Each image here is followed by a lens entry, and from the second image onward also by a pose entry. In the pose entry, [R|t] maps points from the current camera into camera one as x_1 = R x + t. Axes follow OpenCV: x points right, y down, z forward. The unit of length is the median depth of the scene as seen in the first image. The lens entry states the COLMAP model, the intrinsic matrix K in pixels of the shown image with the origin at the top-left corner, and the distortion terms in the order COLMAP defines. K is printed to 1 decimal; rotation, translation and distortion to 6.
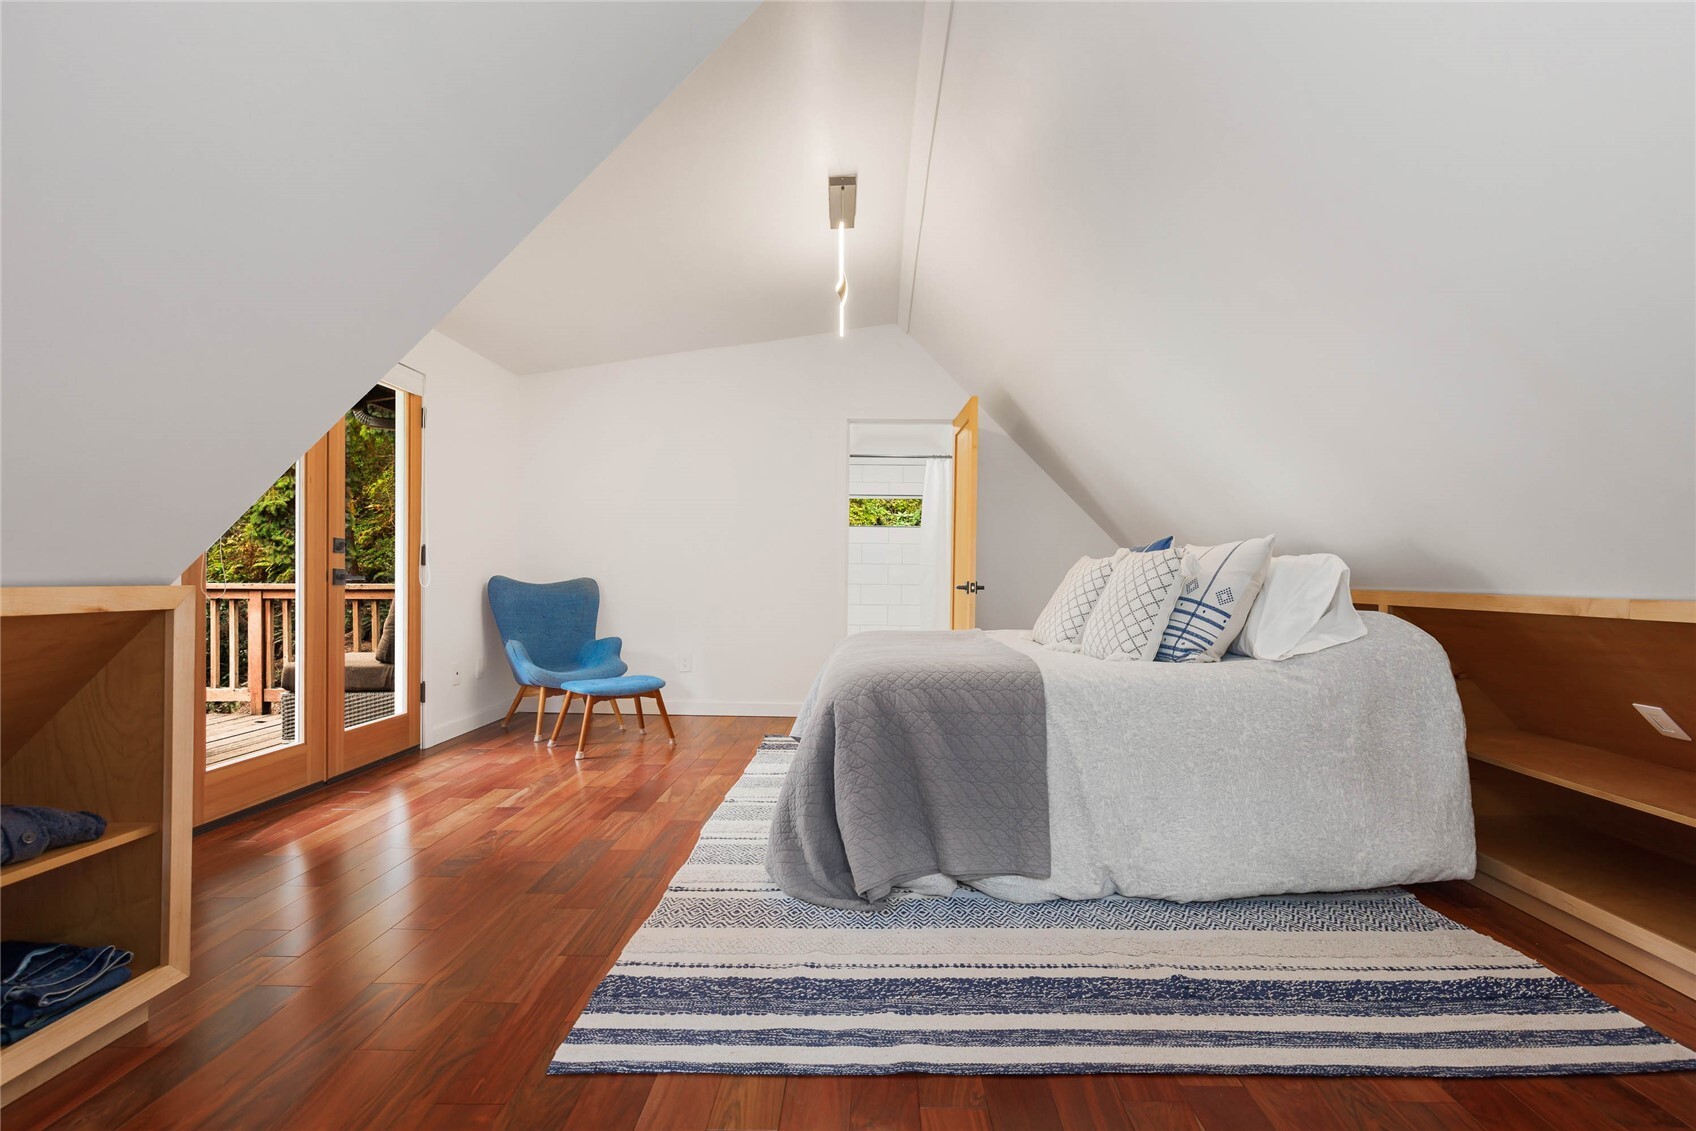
lens RADIAL K [[765.8, 0, 846.1], [0, 765.8, 569.2], [0, 0, 1]] dist [0.005024, 0.001037]
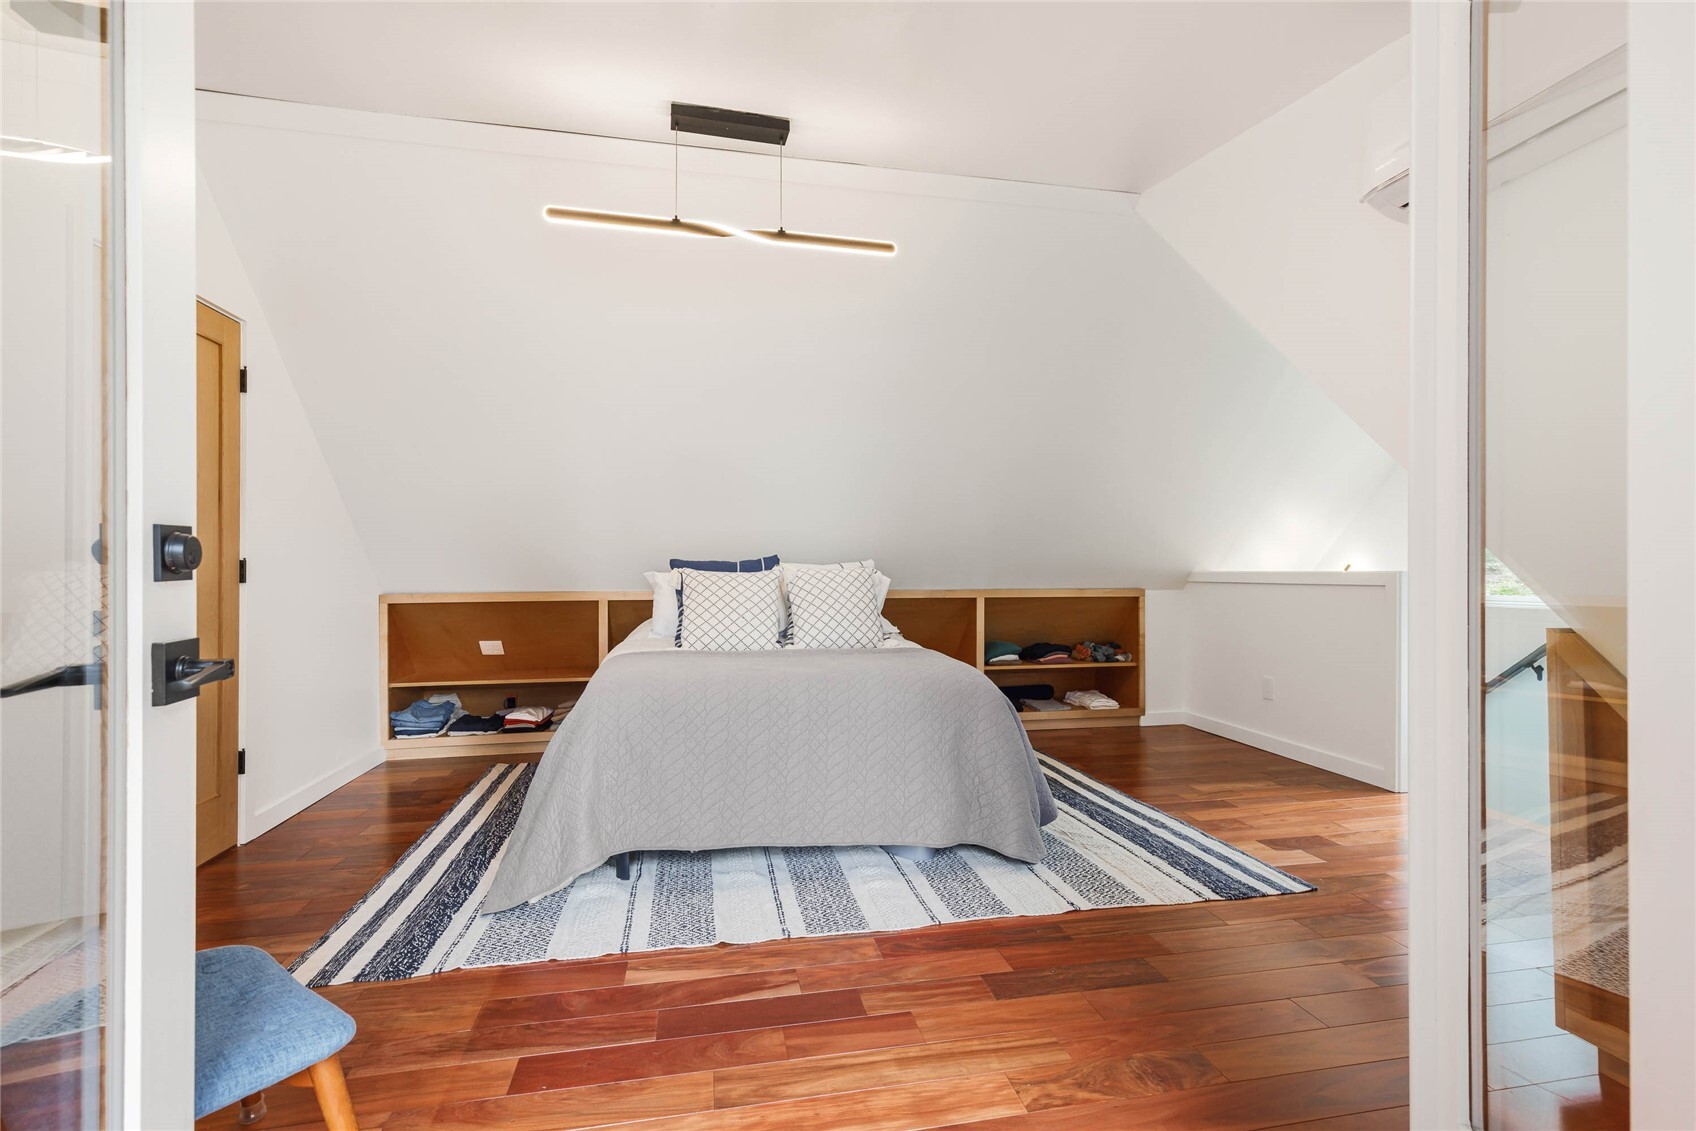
lens RADIAL K [[765.8, 0, 847.0], [0, 765.8, 564.2], [0, 0, 1]] dist [0.005024, 0.001037]
pose [[-0.202026, 0.000792, 0.979380, -0.983211], [0.000478, 1.000000, -0.000710, -0.030205], [-0.979380, 0.000324, -0.202026, 1.274652]]
